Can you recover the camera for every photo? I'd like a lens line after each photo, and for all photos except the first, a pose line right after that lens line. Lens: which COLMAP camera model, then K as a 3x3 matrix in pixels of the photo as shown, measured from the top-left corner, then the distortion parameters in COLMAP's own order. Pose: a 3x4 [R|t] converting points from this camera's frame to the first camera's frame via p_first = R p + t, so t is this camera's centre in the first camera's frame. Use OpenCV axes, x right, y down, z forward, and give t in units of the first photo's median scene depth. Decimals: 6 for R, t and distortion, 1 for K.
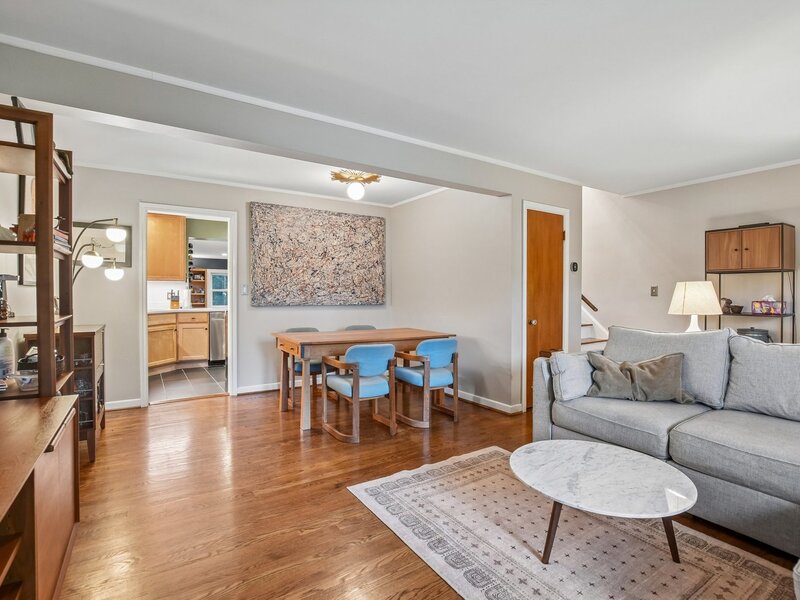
lens RADIAL K [[403.7, 0, 399.5], [0, 403.7, 298.0], [0, 0, 1]] dist [-0.028709, 0.003857]
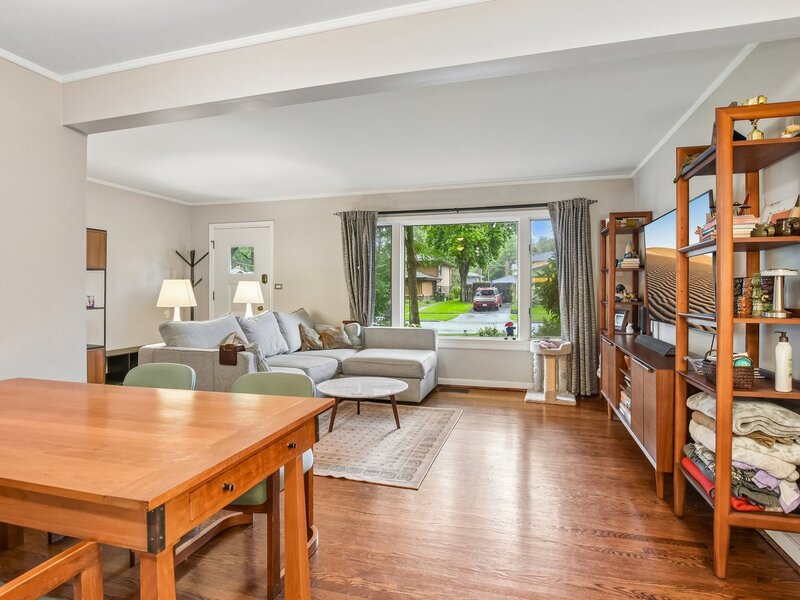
lens RADIAL K [[446.6, 0, 400.0], [0, 446.6, 297.2], [0, 0, 1]] dist [-0.000674, -0.000070]
pose [[-0.652926, -0.000852, 0.757422, -0.921766], [0.016825, 0.999736, 0.015629, 0.003945], [-0.757235, 0.022948, -0.652739, 1.748249]]
